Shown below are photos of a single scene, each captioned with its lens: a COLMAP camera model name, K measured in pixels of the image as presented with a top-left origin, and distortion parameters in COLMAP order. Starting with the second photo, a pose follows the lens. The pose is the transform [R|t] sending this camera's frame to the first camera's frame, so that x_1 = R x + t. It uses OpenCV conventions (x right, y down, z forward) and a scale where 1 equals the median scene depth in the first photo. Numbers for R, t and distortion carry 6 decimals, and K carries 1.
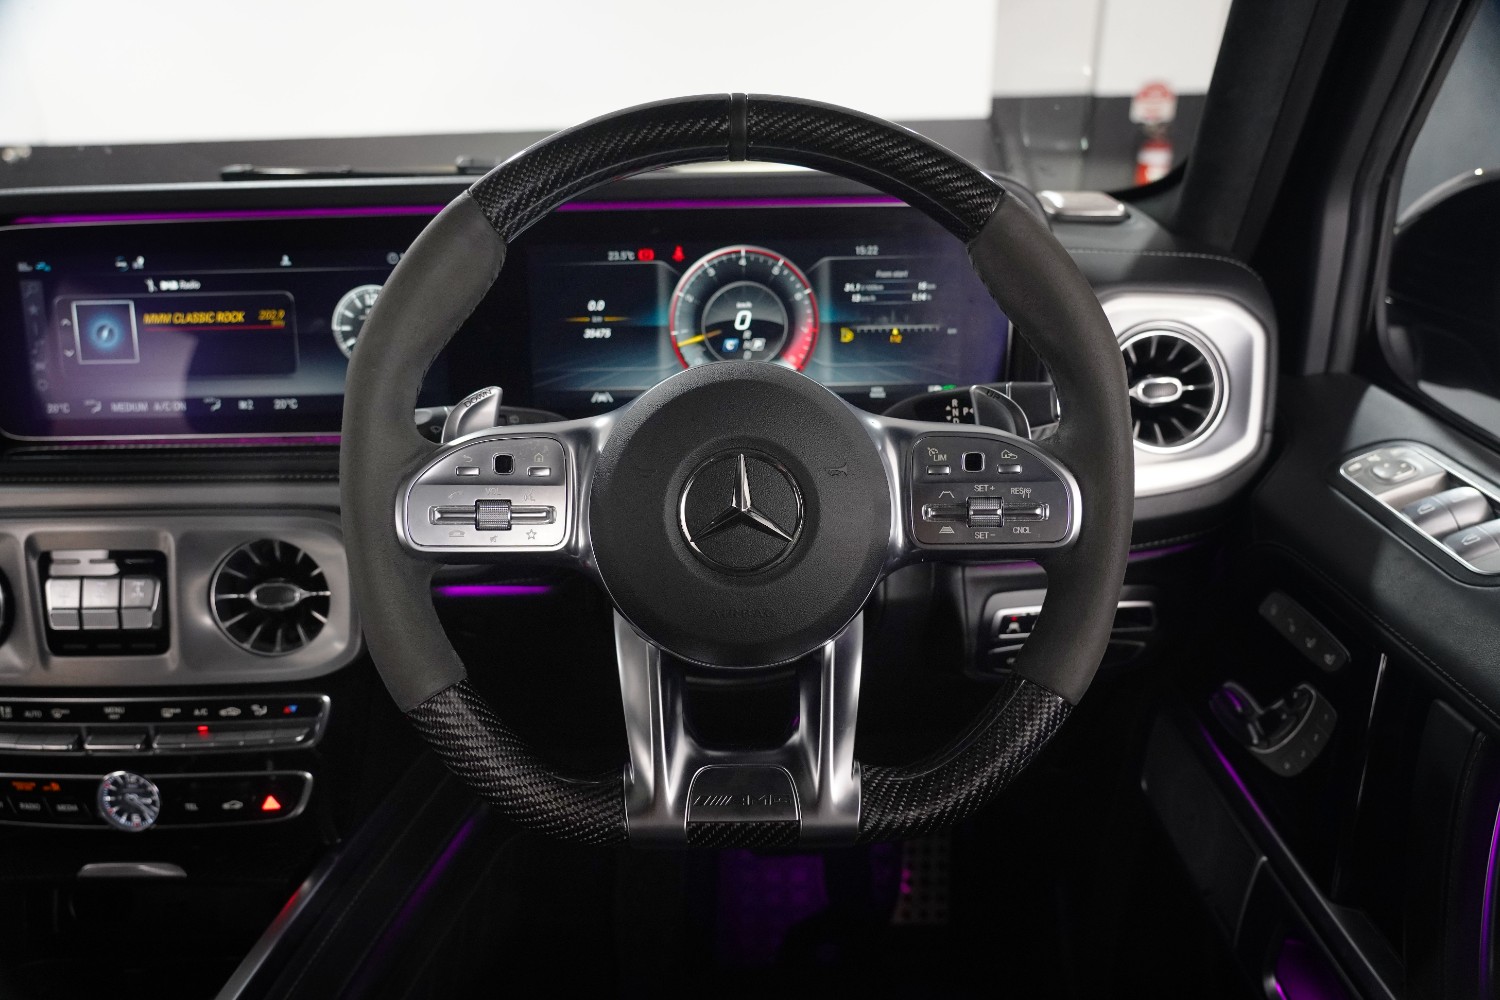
lens RADIAL K [[1042.3, 0, 742.9], [0, 1042.3, 513.8], [0, 0, 1]] dist [0.001501, -0.000111]
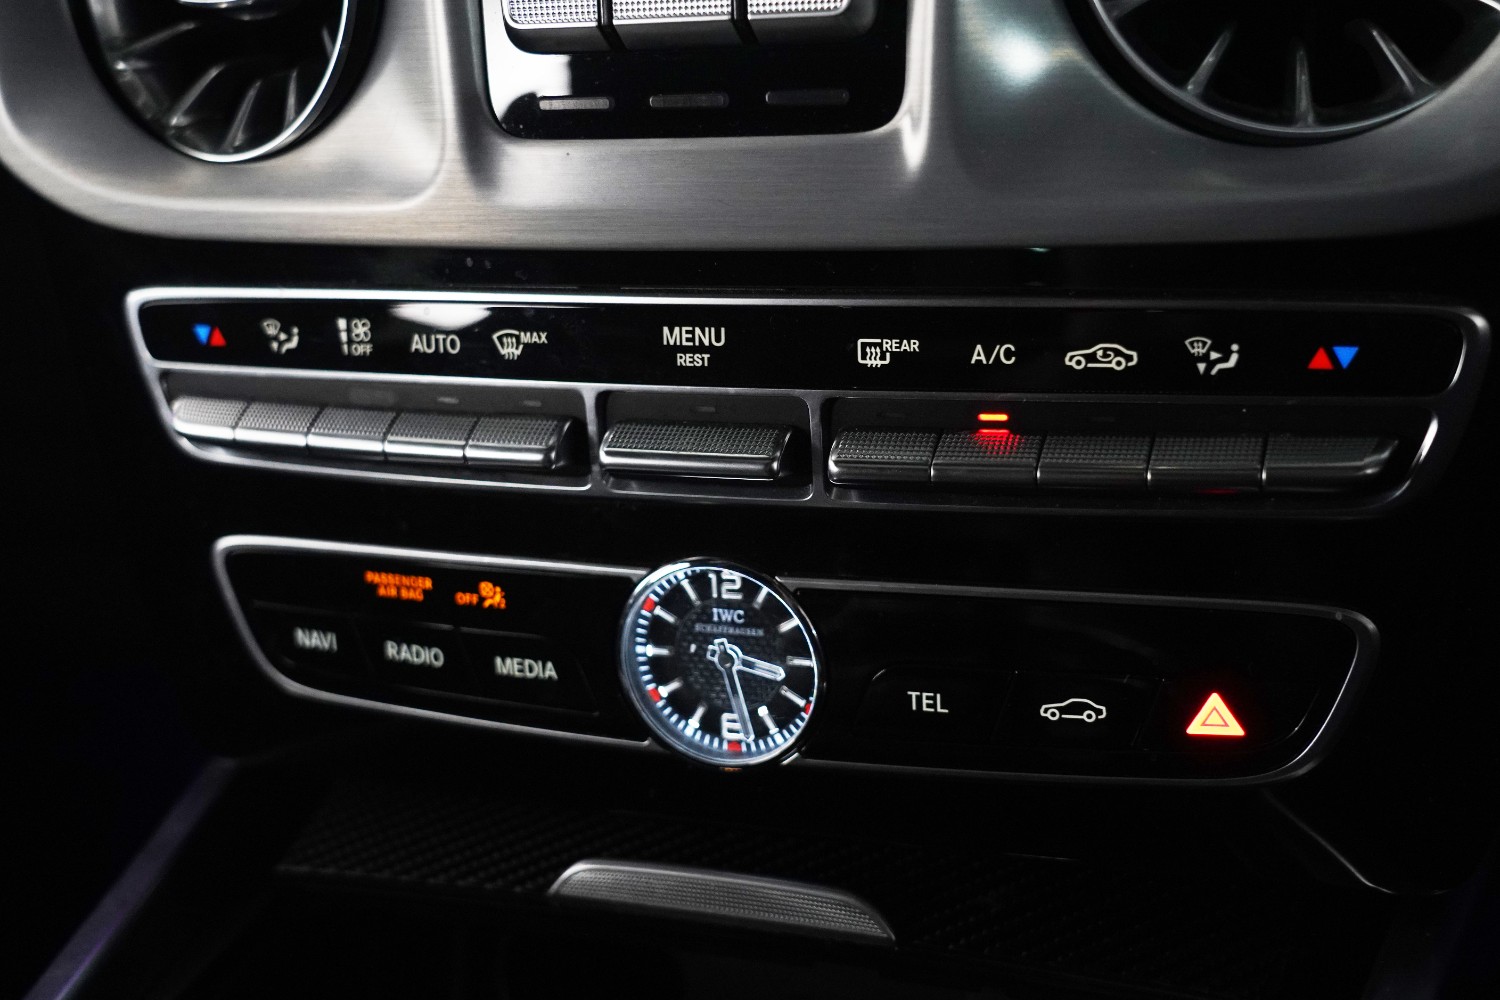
lens RADIAL K [[1985.4, 0, 751.5], [0, 1985.4, 498.9], [0, 0, 1]] dist [-0.002906, 0.000000]
pose [[0.941713, 0.057595, -0.331451, -0.398452], [-0.026663, 0.994915, 0.097127, 0.175453], [0.335359, -0.082628, 0.938460, 0.487445]]
